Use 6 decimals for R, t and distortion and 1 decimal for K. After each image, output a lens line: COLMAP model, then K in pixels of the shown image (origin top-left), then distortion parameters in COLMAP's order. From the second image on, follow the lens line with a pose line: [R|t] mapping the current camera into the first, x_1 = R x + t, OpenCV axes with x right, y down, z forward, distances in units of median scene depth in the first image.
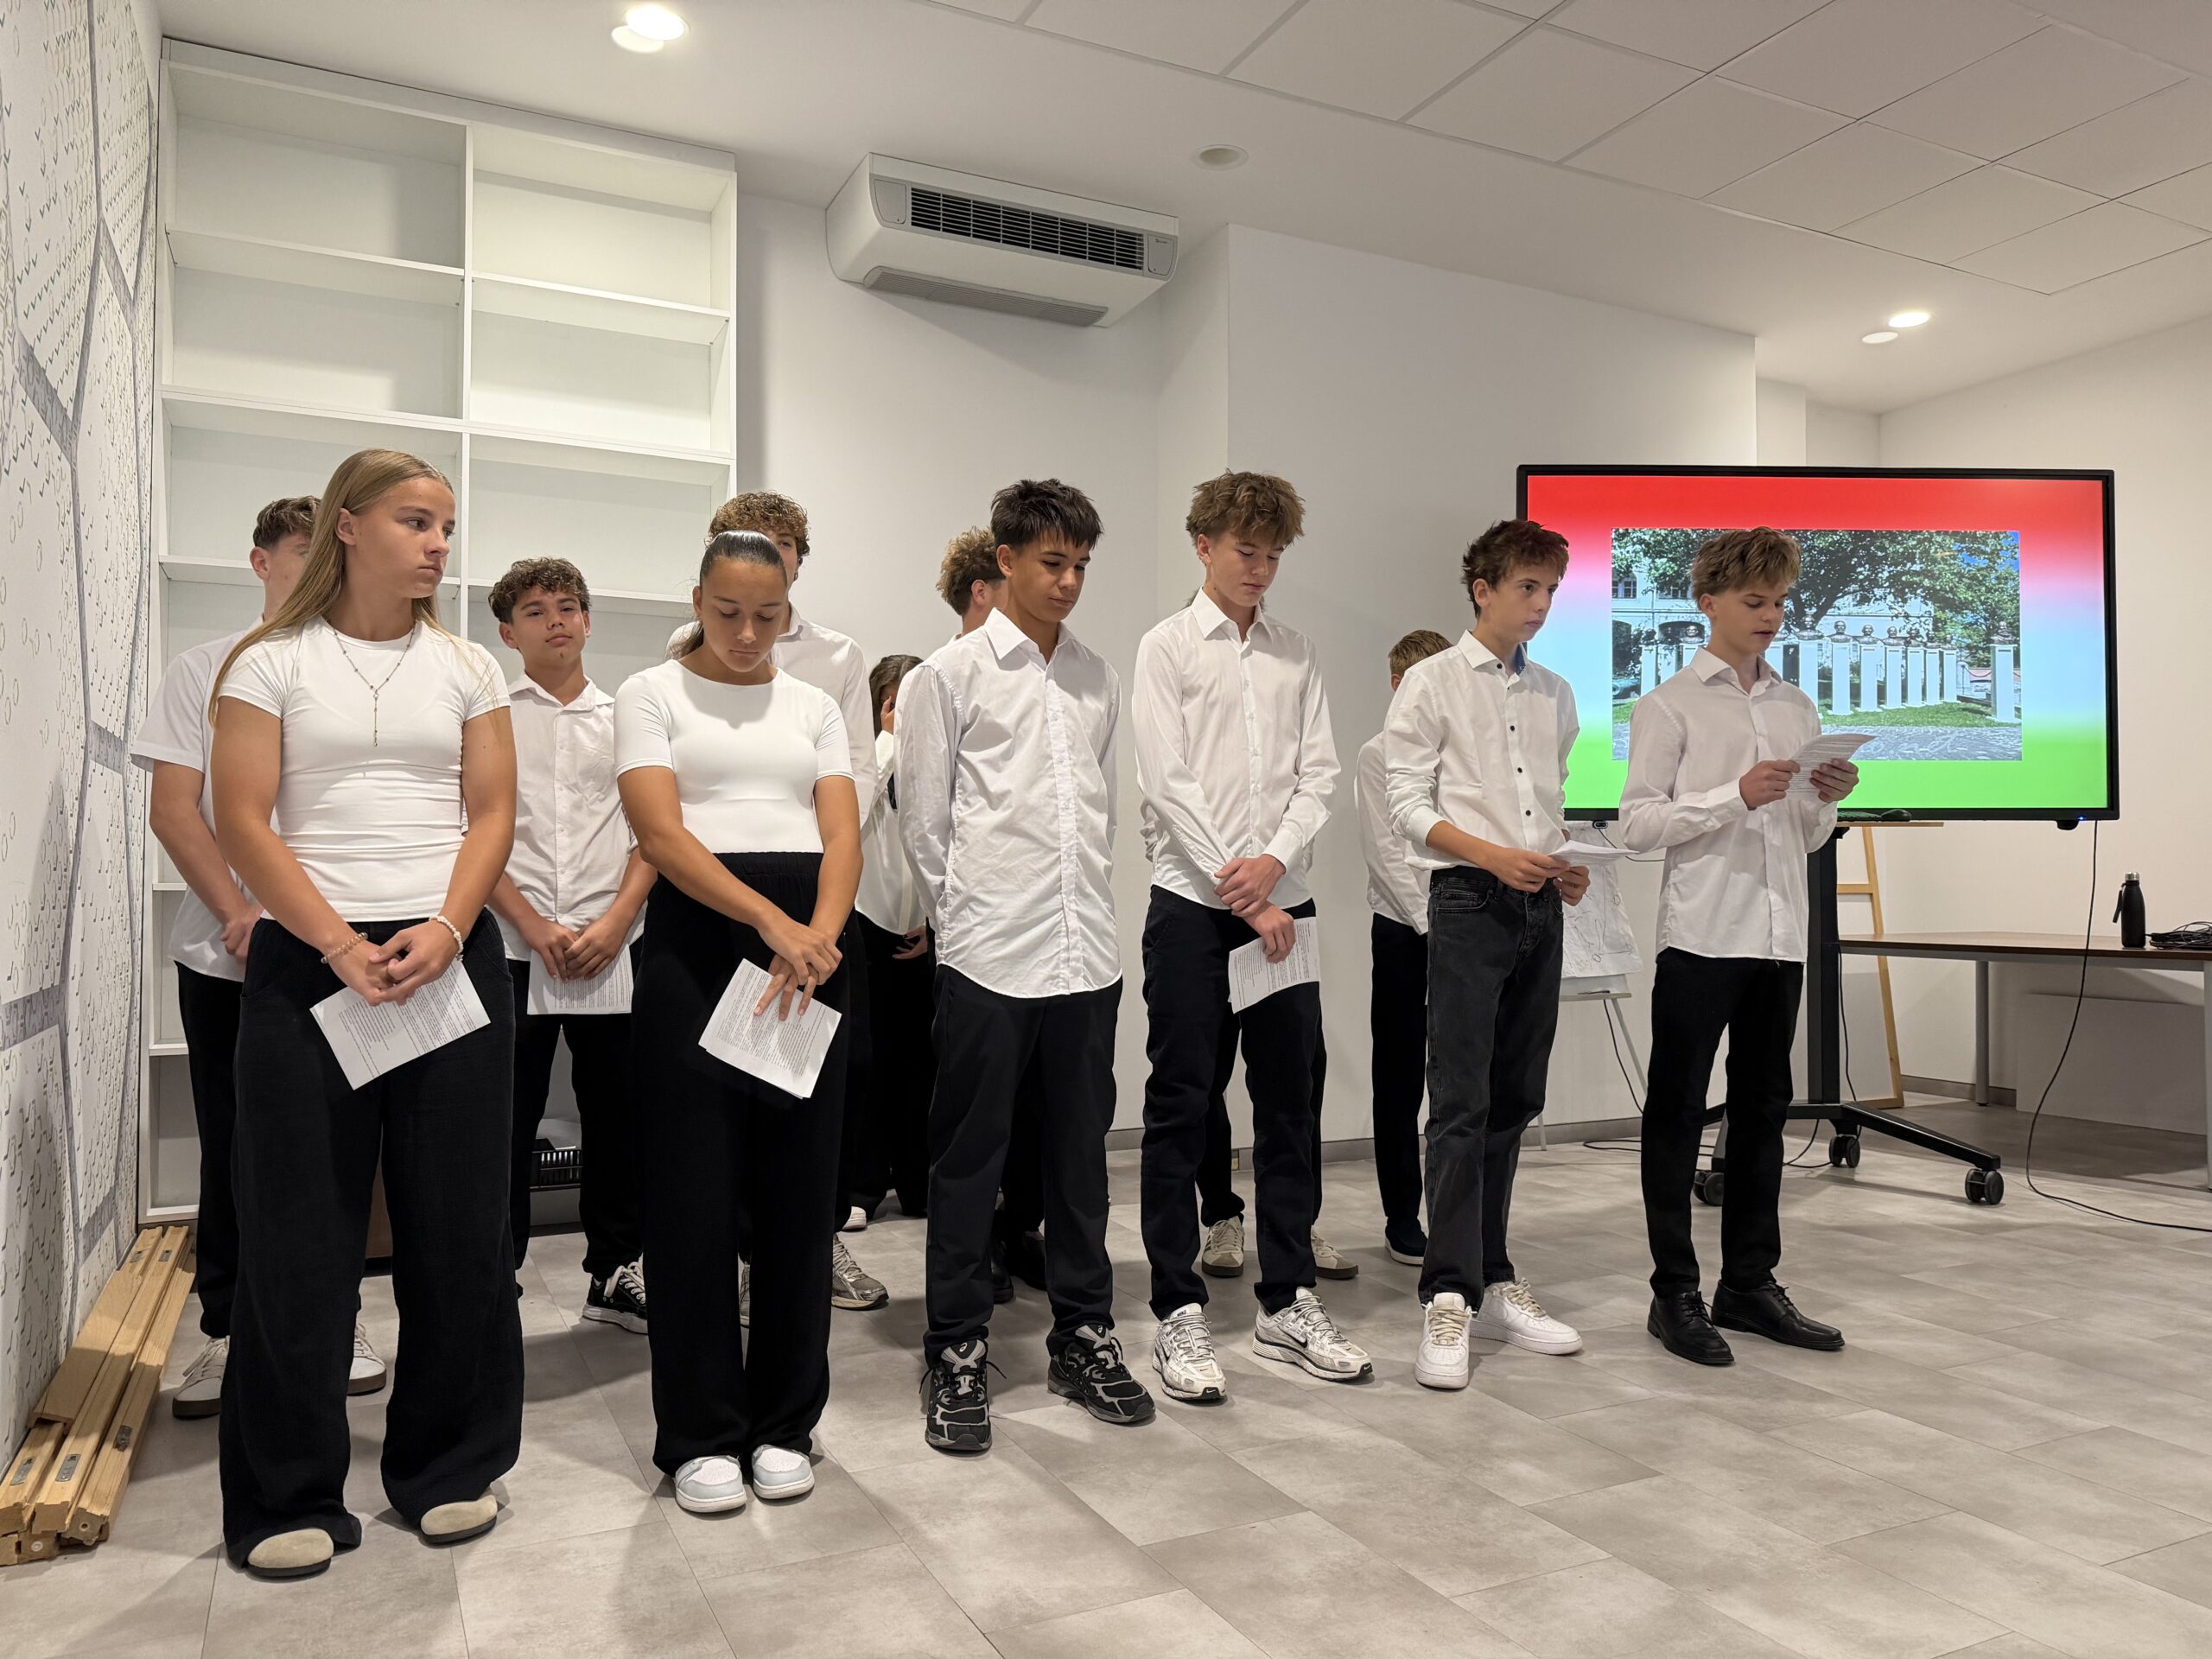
lens RADIAL K [[1581.0, 0, 1106.0], [0, 1581.0, 829.5], [0, 0, 1]] dist [0.000652, -0.004447]
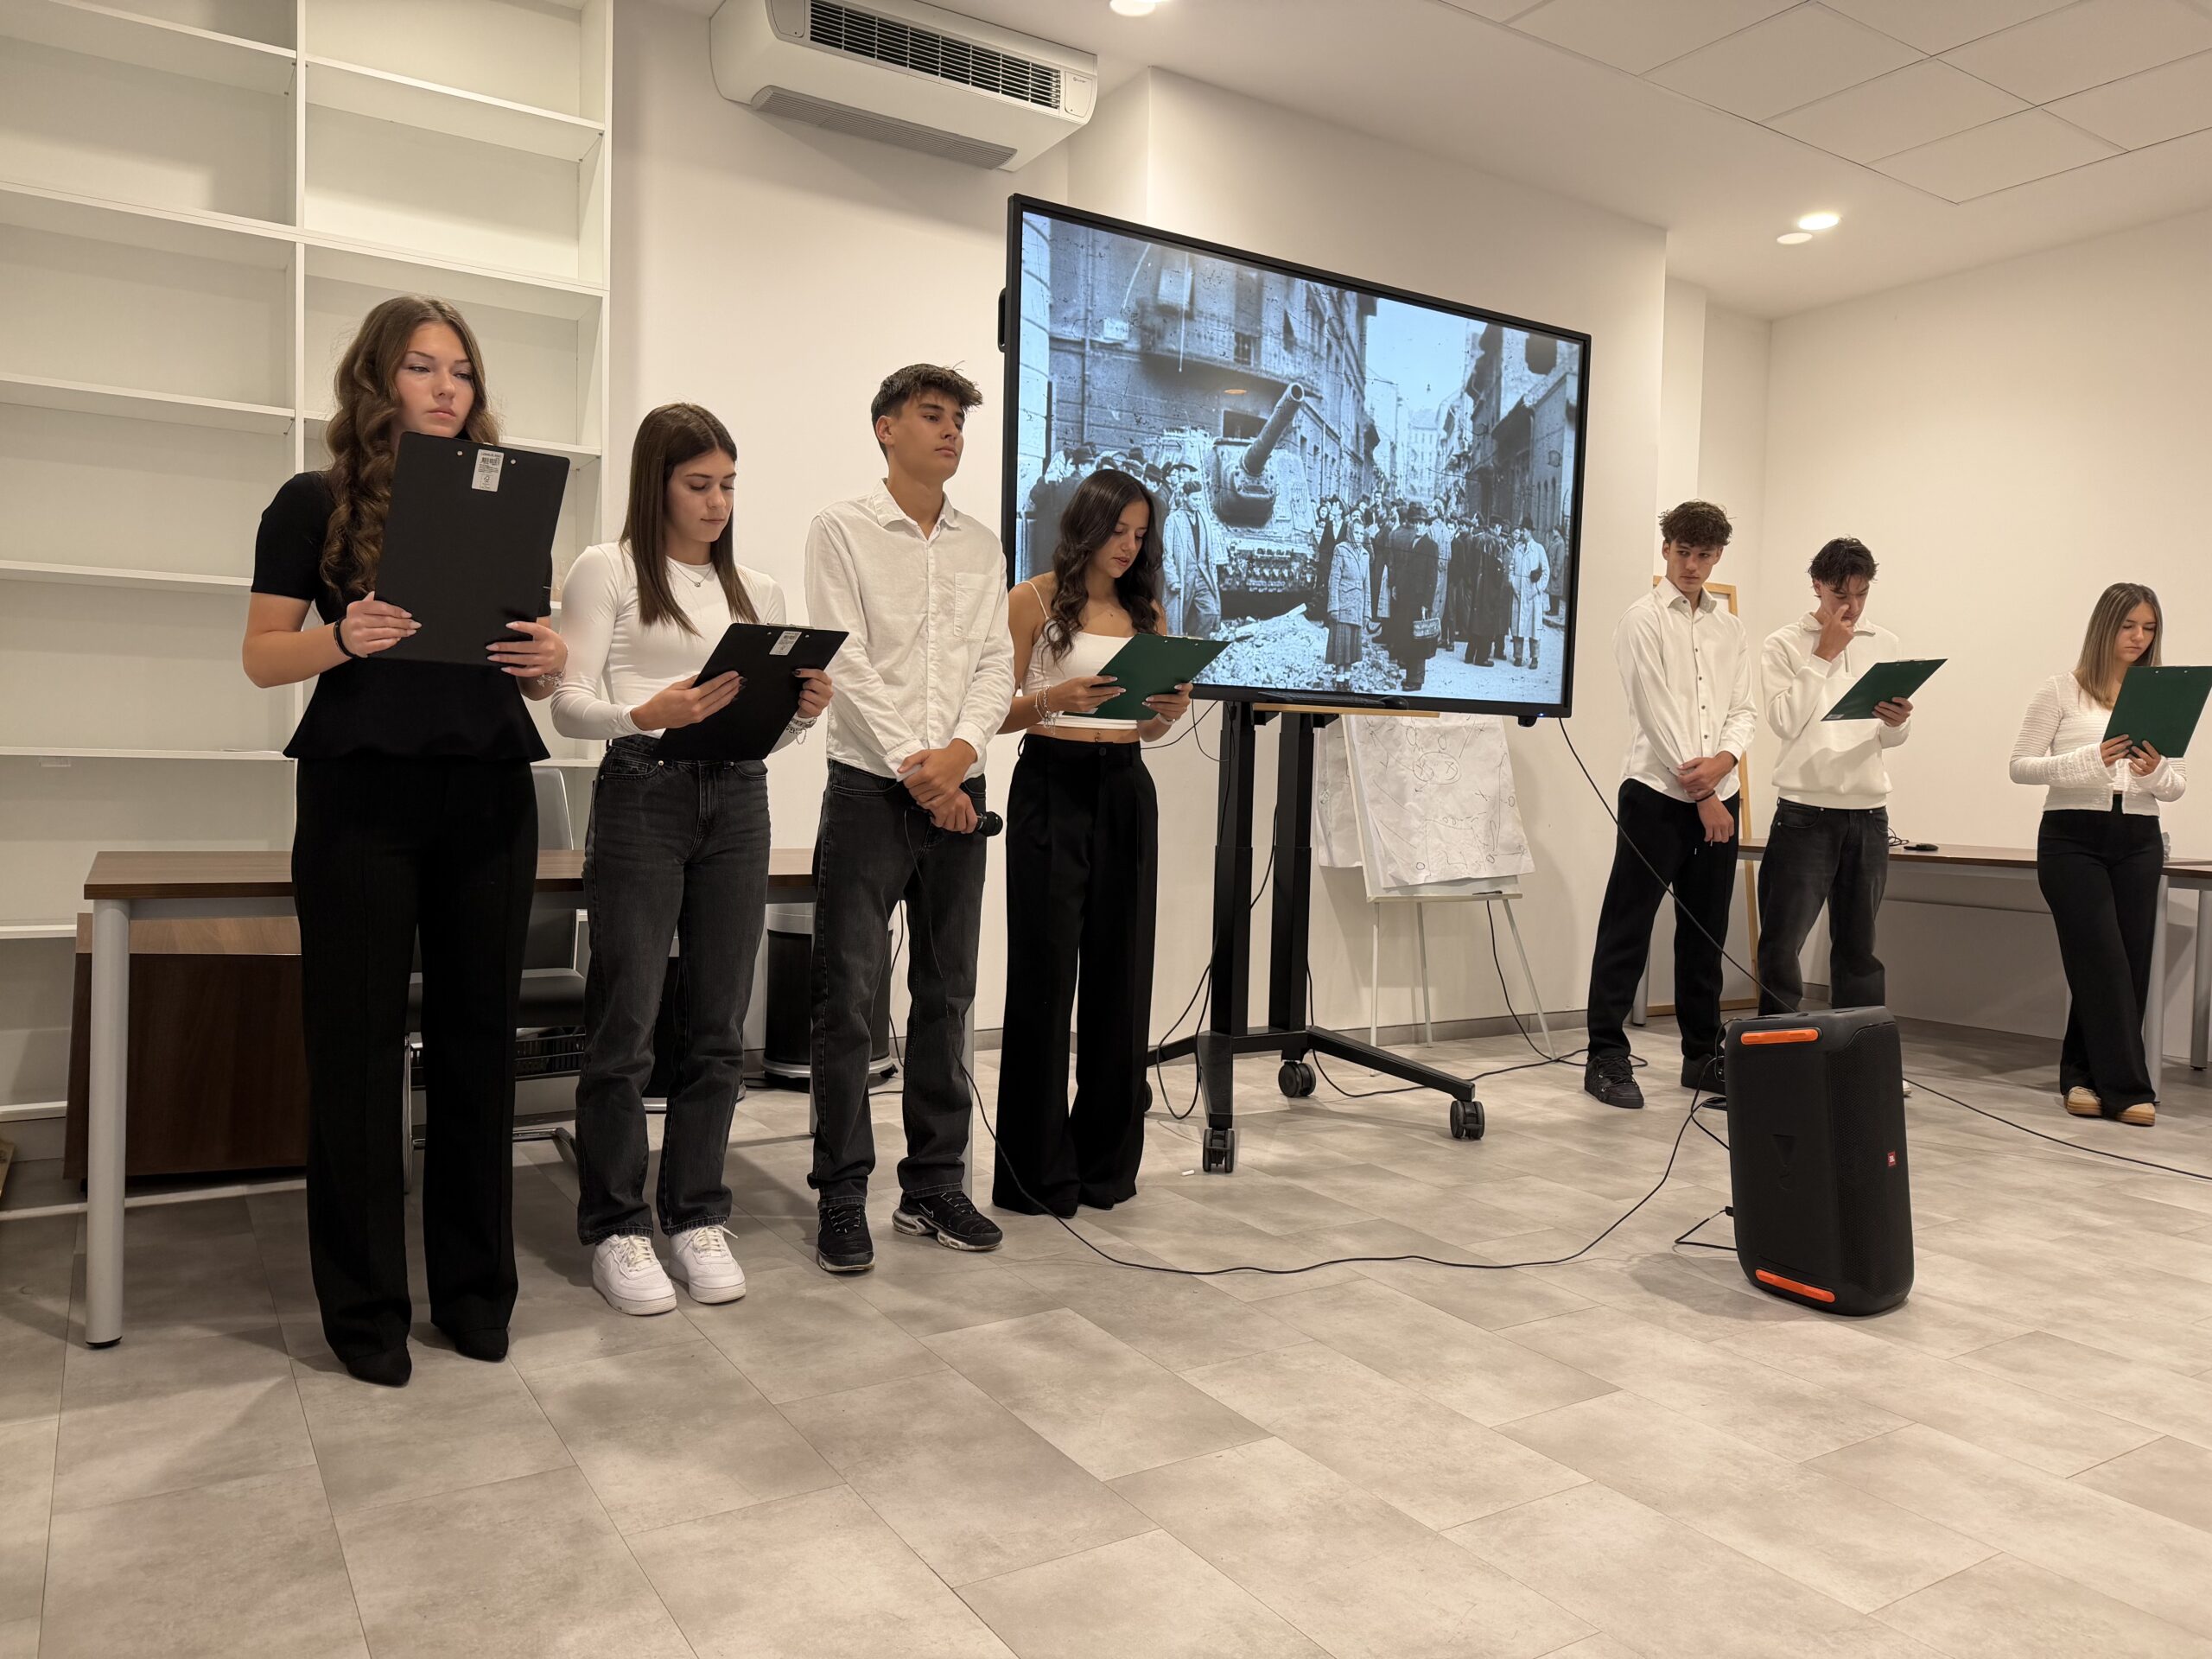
lens RADIAL K [[1570.3, 0, 1112.9], [0, 1570.3, 833.4], [0, 0, 1]] dist [0.007010, -0.012849]
pose [[0.993650, 0.020425, 0.110649, -0.077492], [-0.028390, 0.997080, 0.070889, 0.006056], [-0.108878, -0.073580, 0.991328, 0.100859]]
